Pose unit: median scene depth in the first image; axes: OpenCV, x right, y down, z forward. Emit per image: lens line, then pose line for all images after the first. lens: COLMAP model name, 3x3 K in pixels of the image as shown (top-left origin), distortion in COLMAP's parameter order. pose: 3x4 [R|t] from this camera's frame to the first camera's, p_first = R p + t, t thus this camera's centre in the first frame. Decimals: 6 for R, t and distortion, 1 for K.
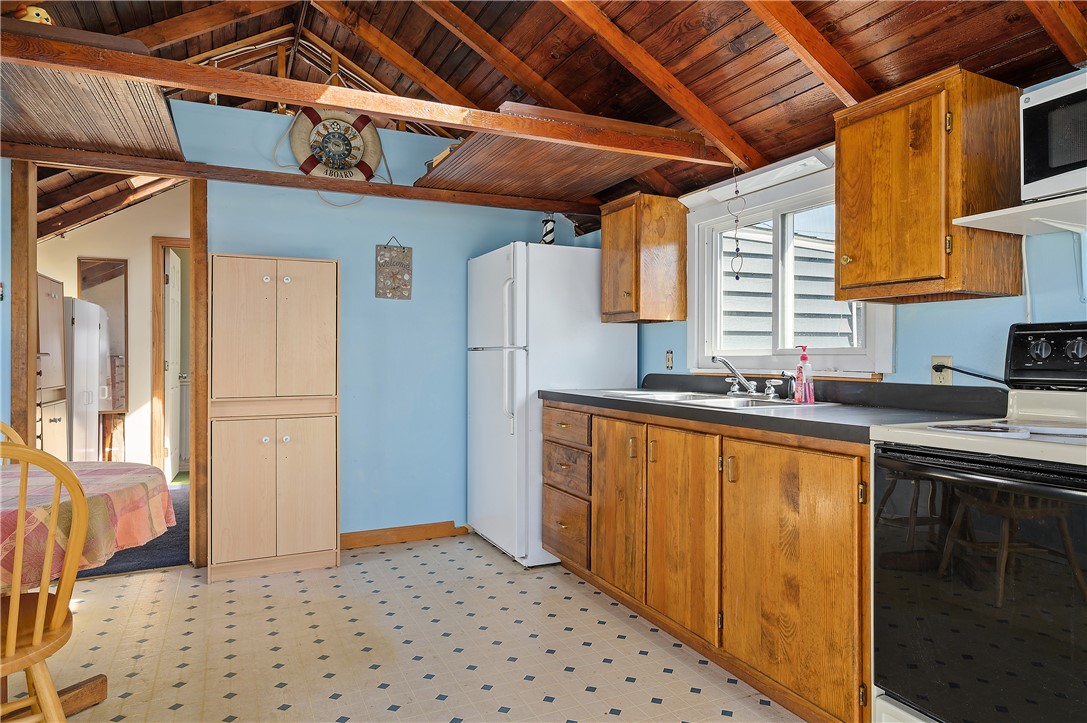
lens RADIAL K [[663.7, 0, 541.0], [0, 663.7, 351.3], [0, 0, 1]] dist [-0.000903, 0.004400]
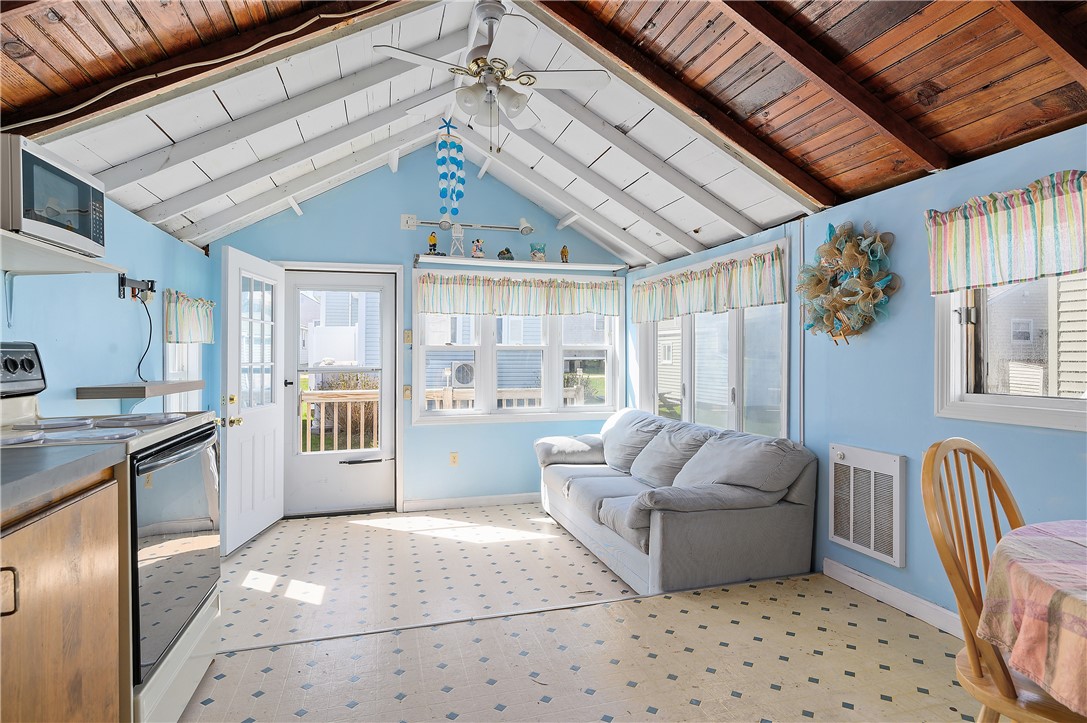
lens RADIAL K [[567.7, 0, 537.2], [0, 567.7, 351.7], [0, 0, 1]] dist [-0.004049, 0.002669]
pose [[-0.985200, 0.011198, 0.171044, -0.151061], [0.009153, 0.999877, -0.012741, -0.004237], [-0.171165, -0.010987, -0.985181, 0.974471]]
